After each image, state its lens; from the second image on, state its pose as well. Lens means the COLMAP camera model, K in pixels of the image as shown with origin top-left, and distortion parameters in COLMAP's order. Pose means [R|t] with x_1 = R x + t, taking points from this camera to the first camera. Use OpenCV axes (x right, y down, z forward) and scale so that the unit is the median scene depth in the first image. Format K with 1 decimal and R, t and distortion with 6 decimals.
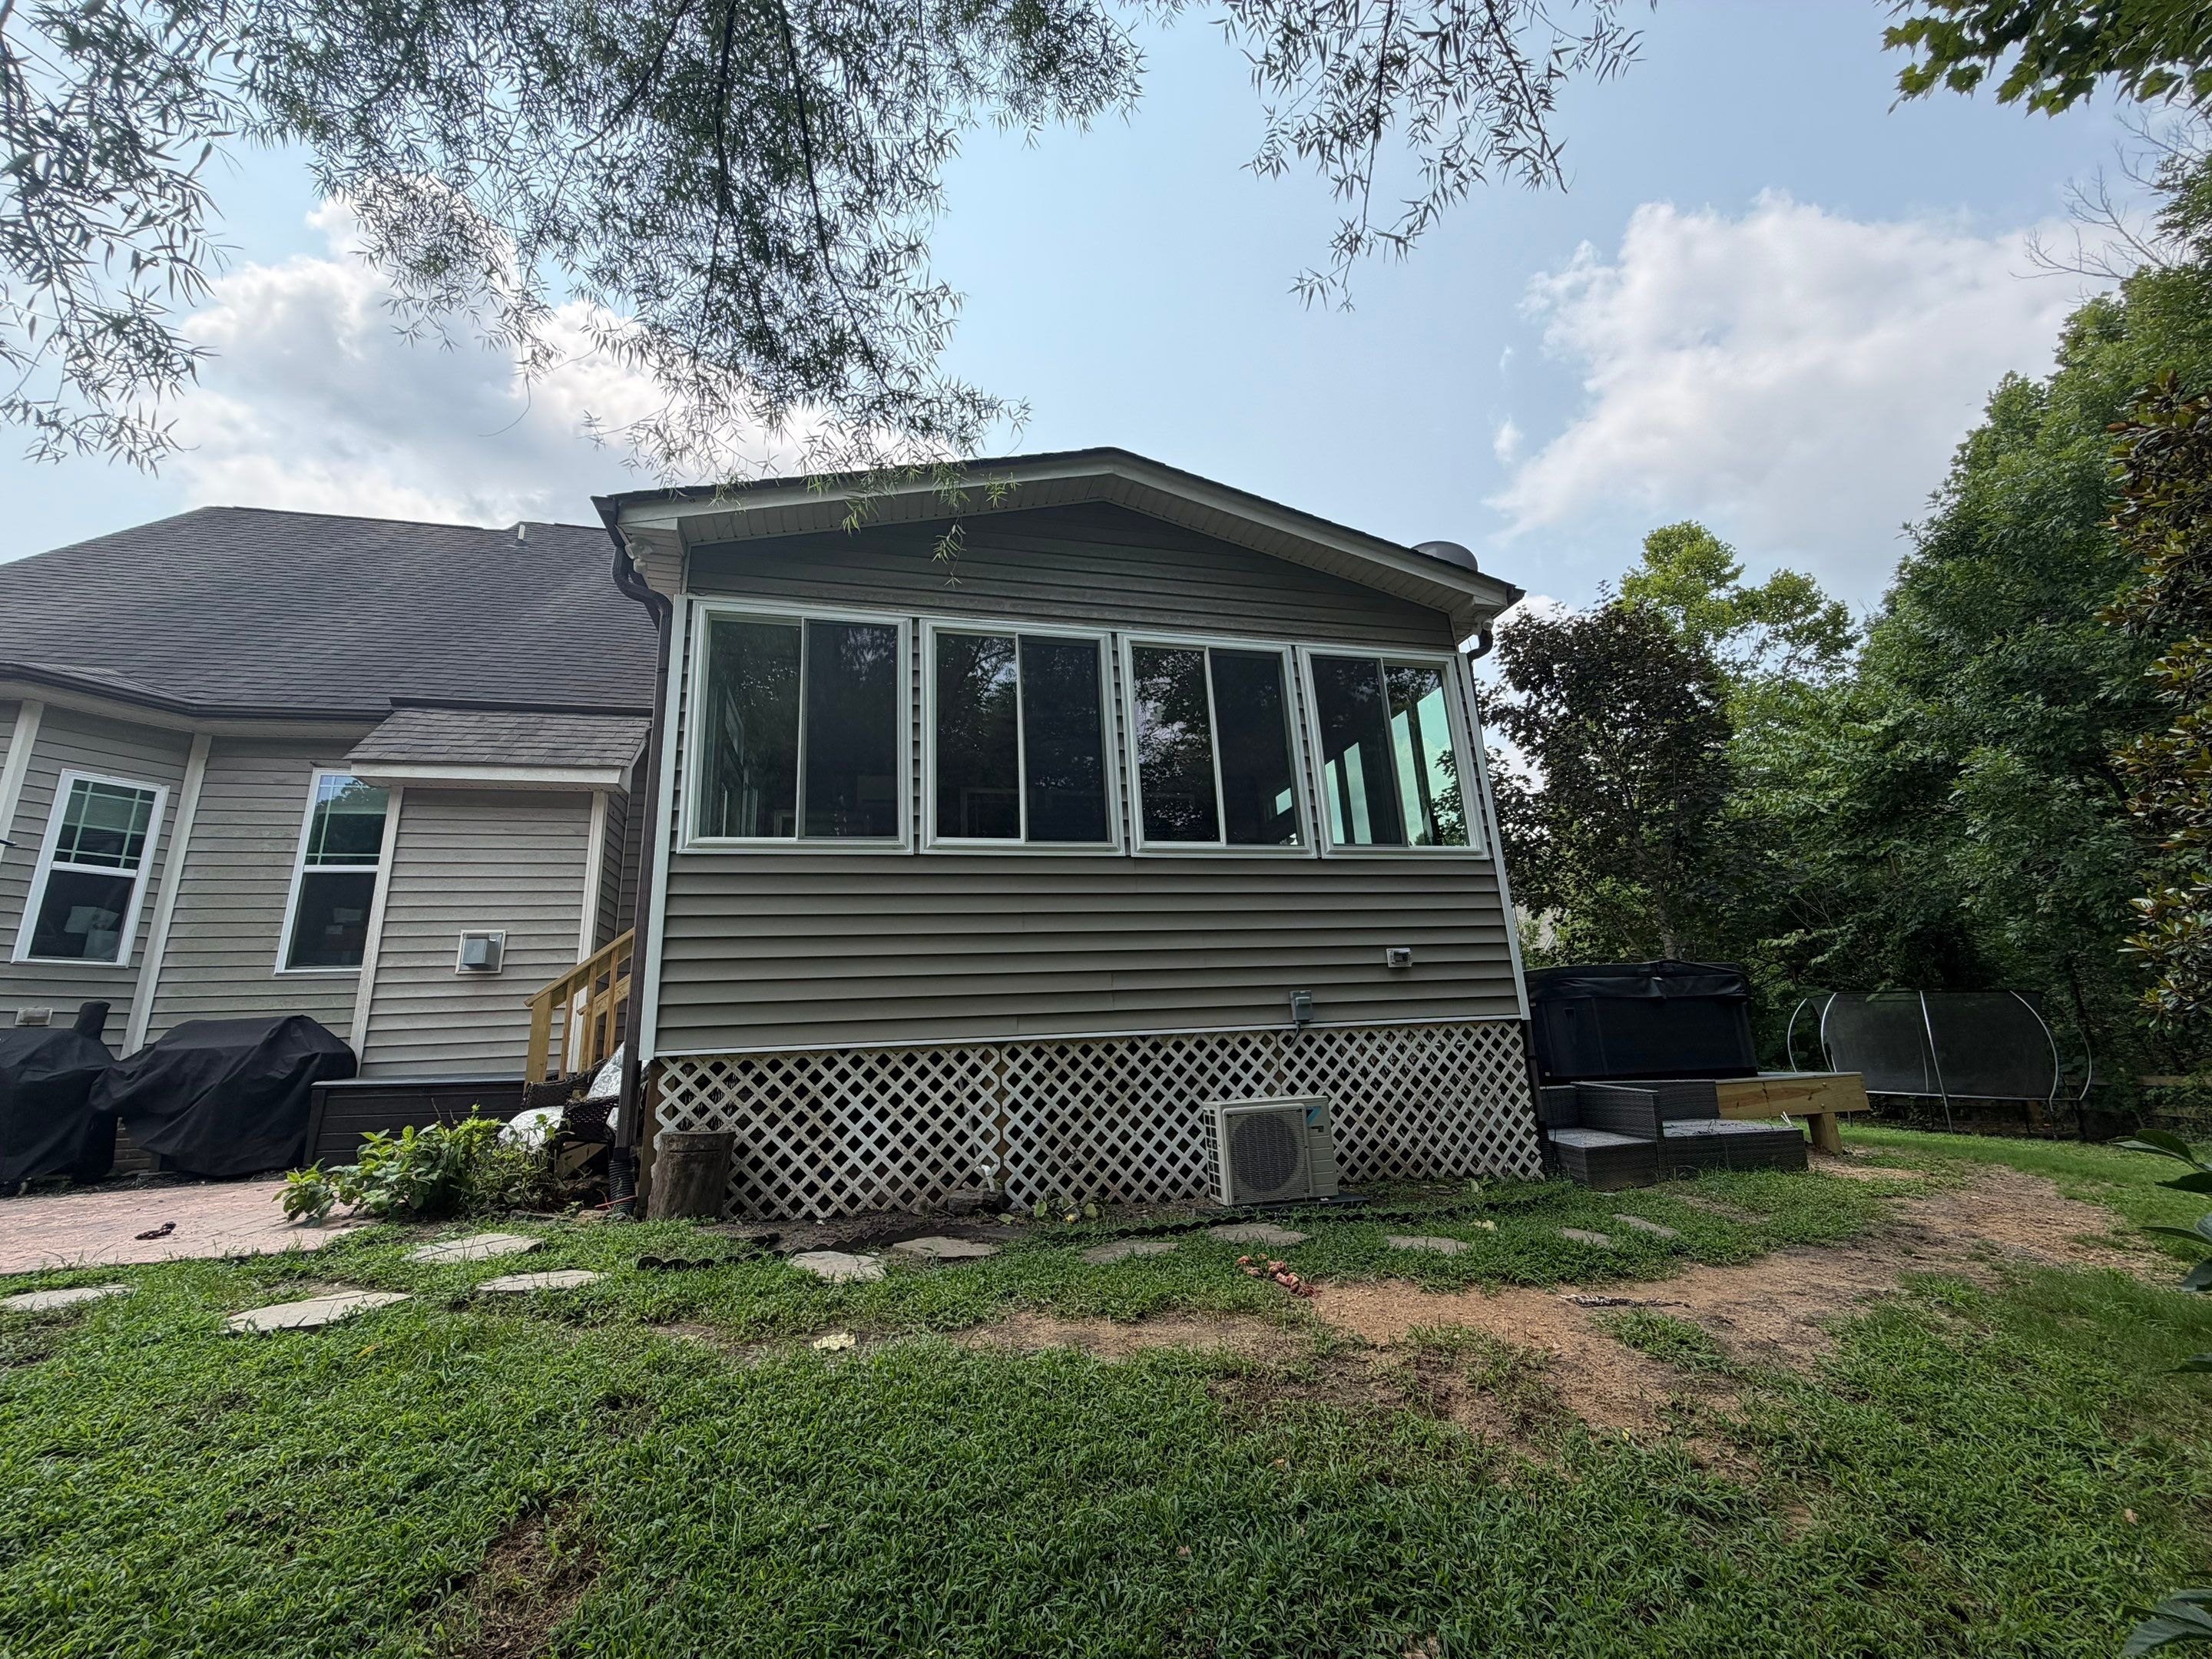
lens RADIAL K [[885.3, 0, 1093.8], [0, 885.3, 820.8], [0, 0, 1]] dist [-0.002200, 0.000909]
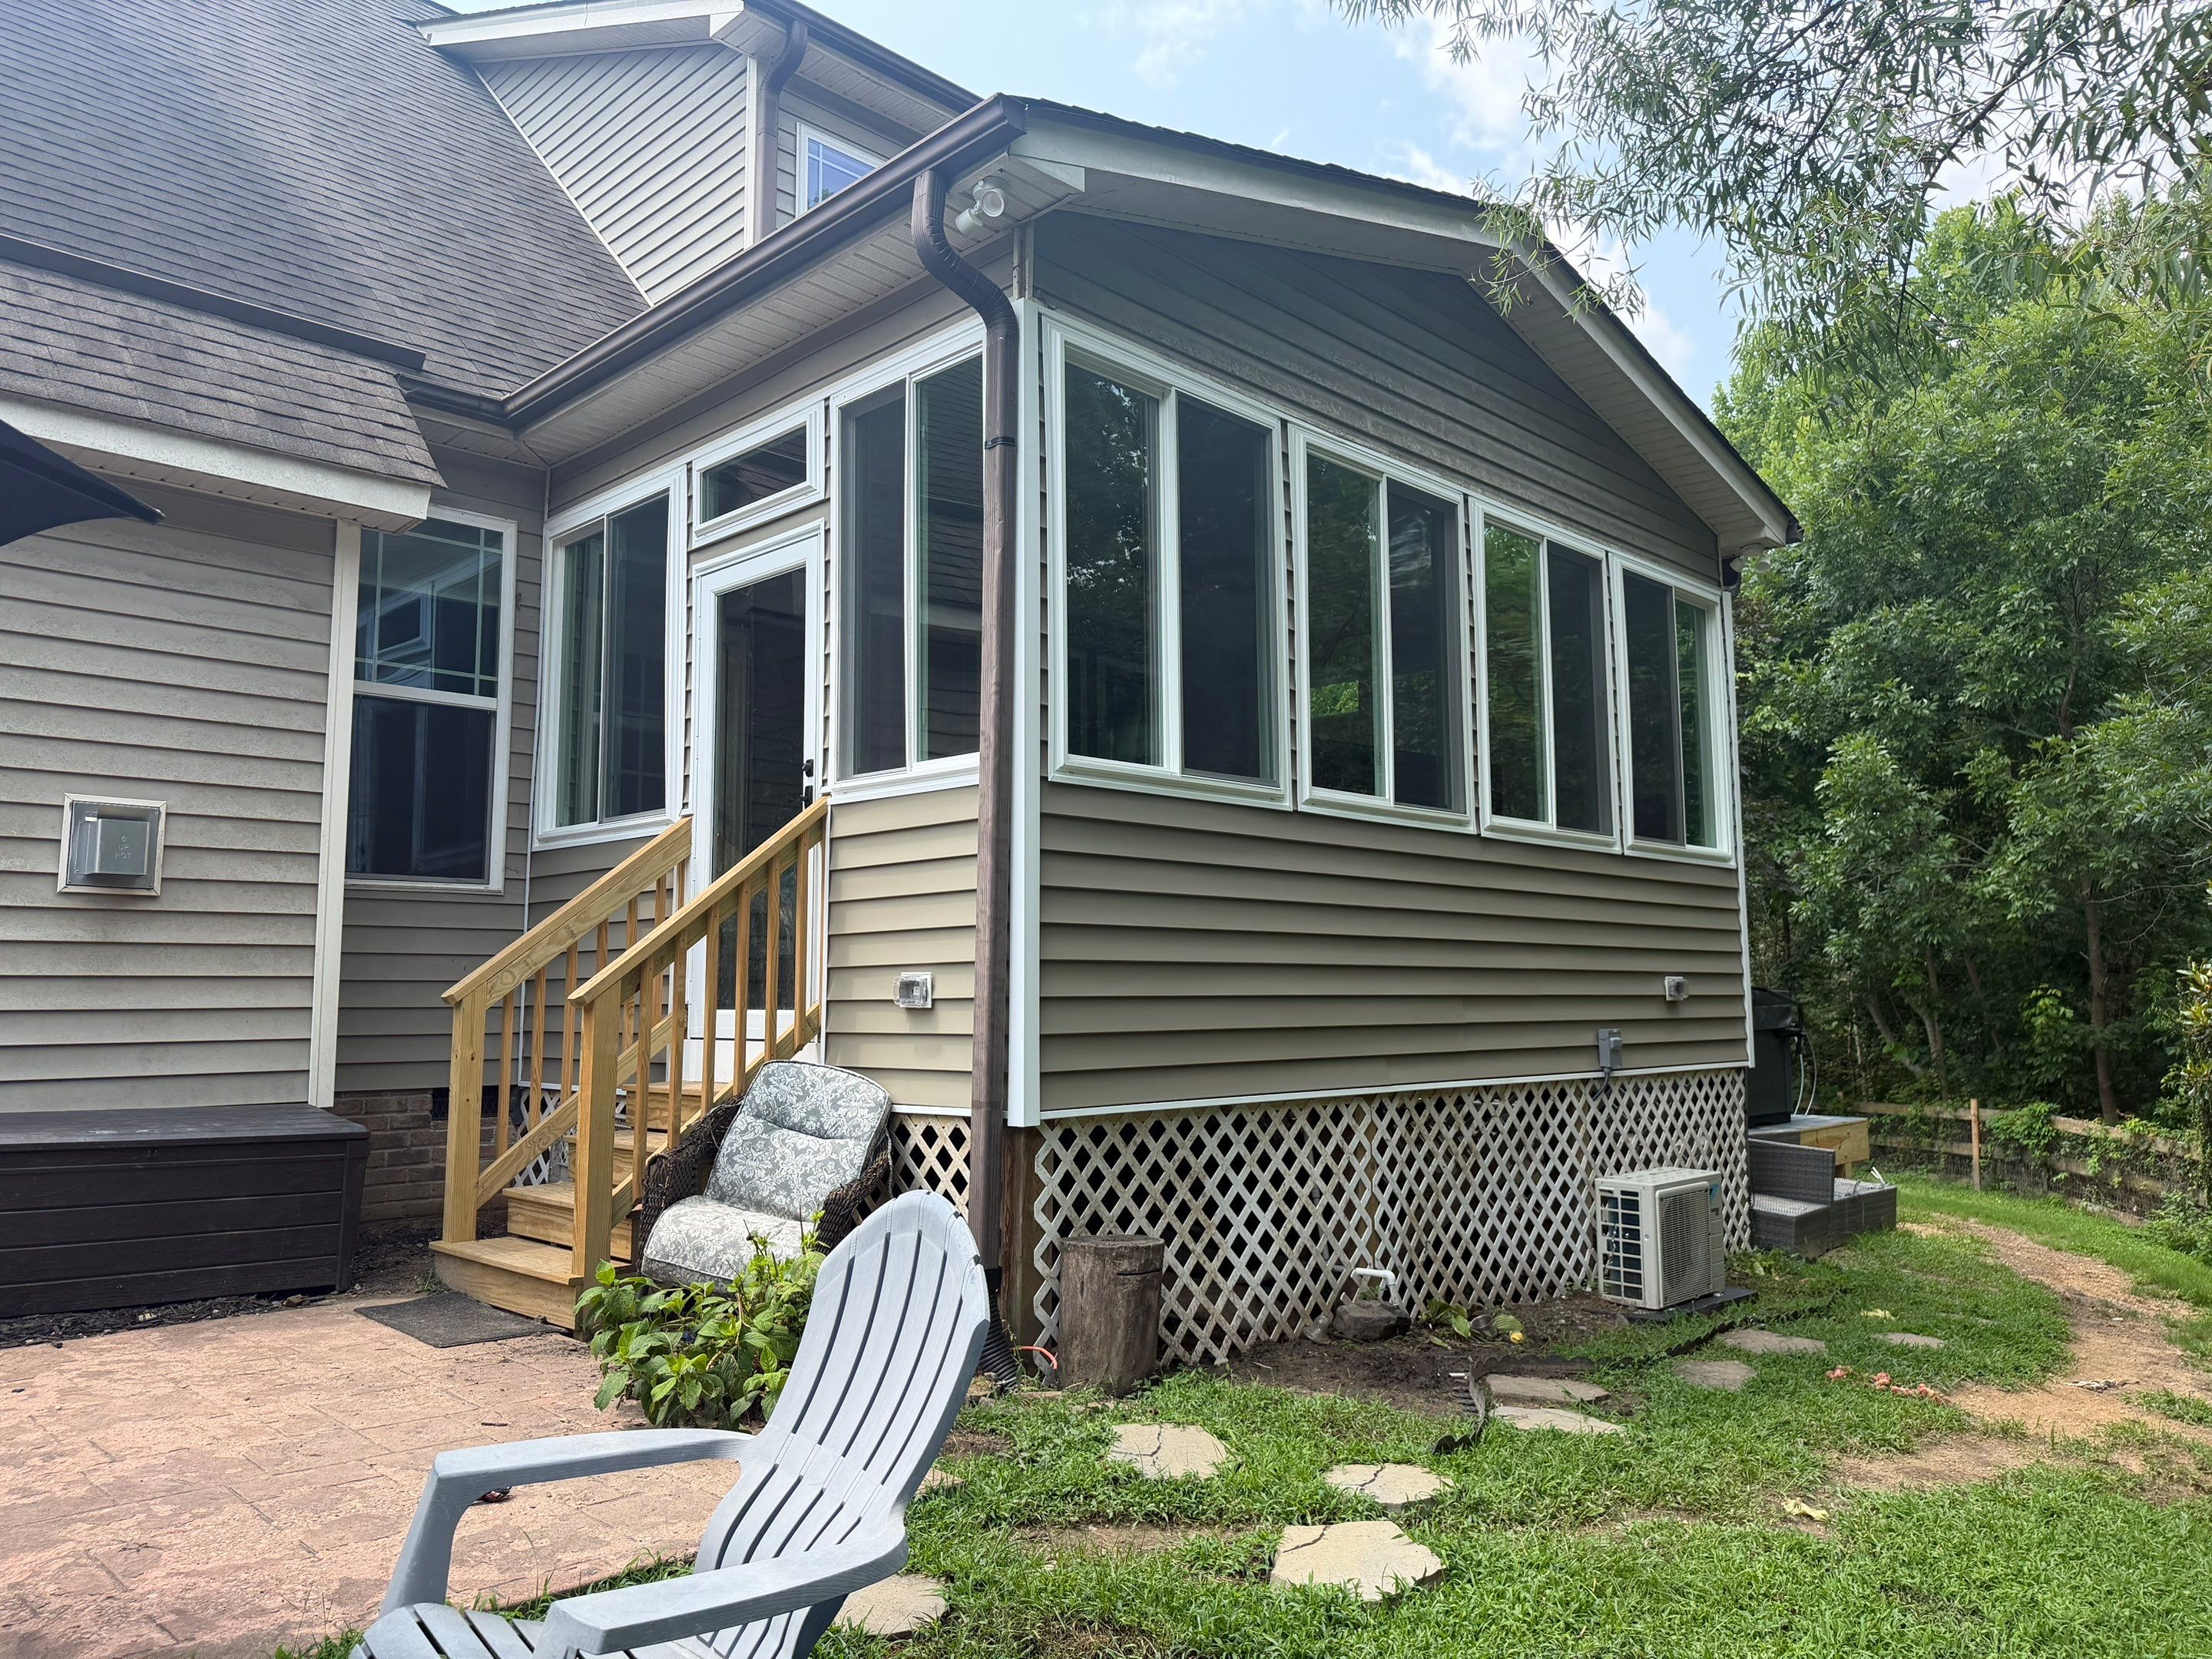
lens RADIAL K [[1563.3, 0, 1092.4], [0, 1563.3, 820.8], [0, 0, 1]] dist [0.040797, -0.017261]
pose [[0.855099, 0.103313, 0.508067, -0.907256], [-0.174355, 0.980173, 0.094134, -0.036694], [-0.488268, -0.169078, 0.856158, 0.087025]]
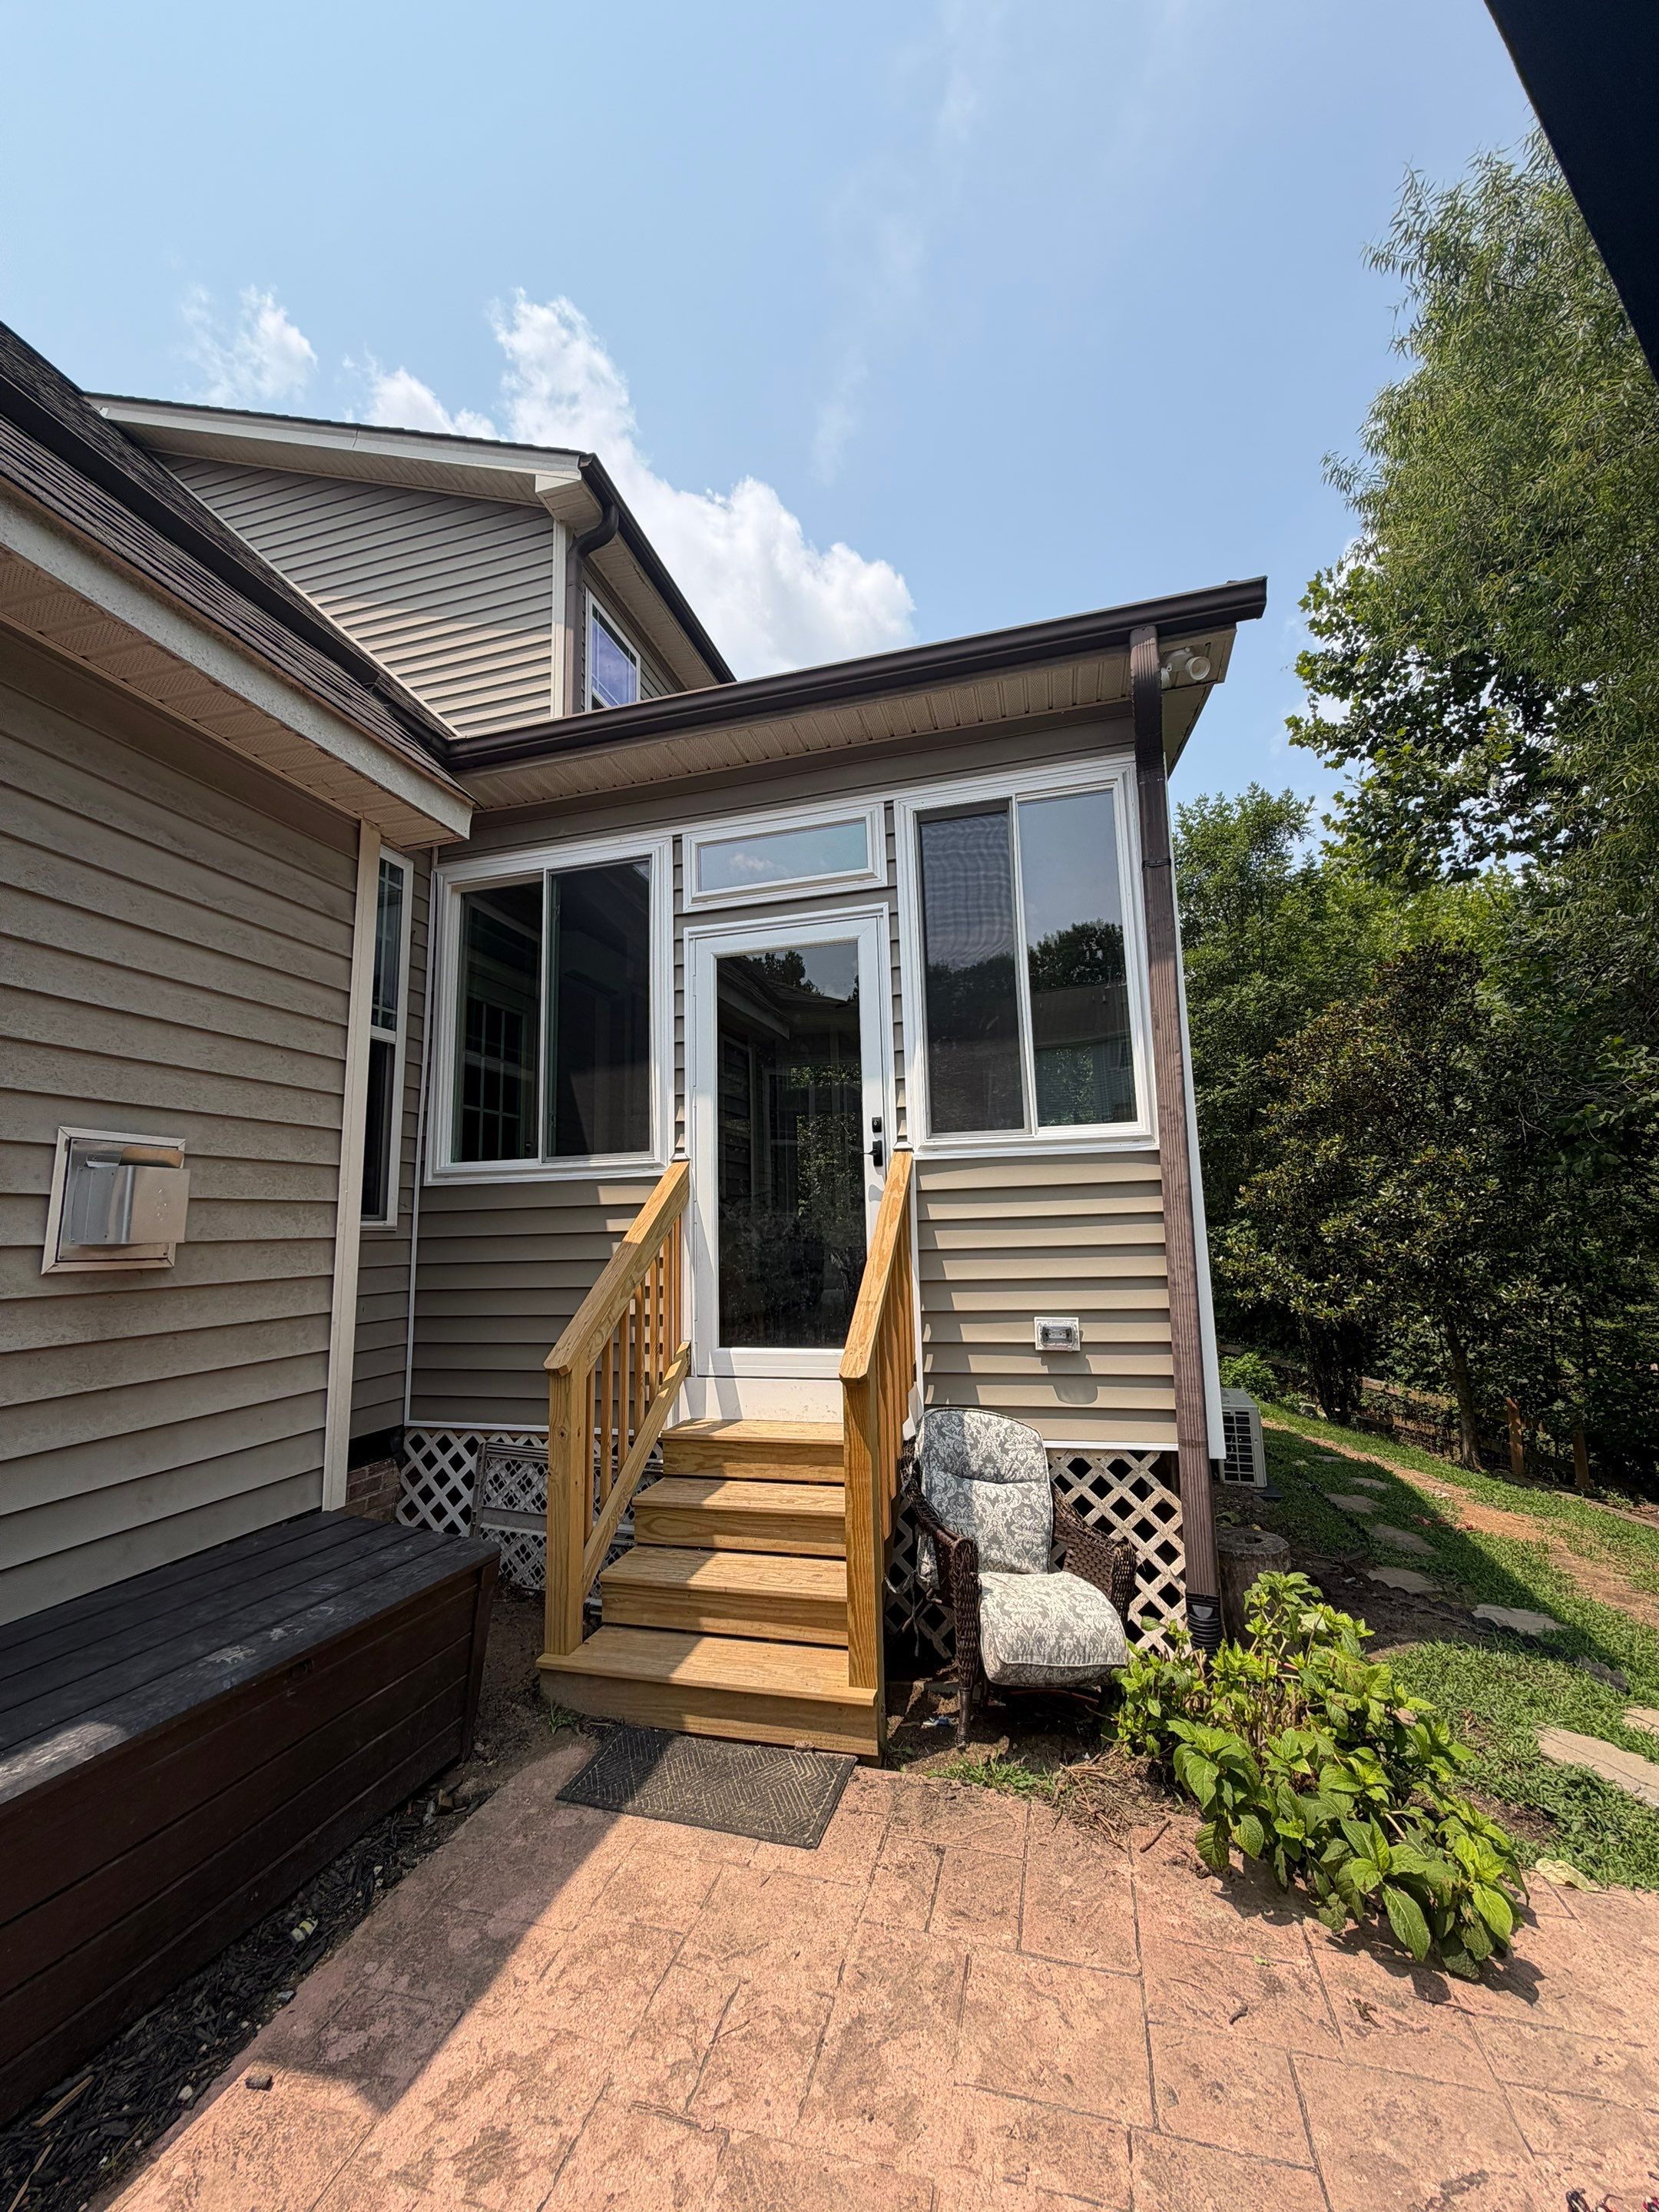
lens RADIAL K [[885.3, 0, 824.3], [0, 885.3, 1095.5], [0, 0, 1]] dist [-0.002200, 0.000909]
pose [[0.490117, 0.166334, 0.855639, -1.136477], [-0.227336, 0.972043, -0.058743, 0.096435], [-0.841489, -0.165727, 0.514228, 0.837822]]
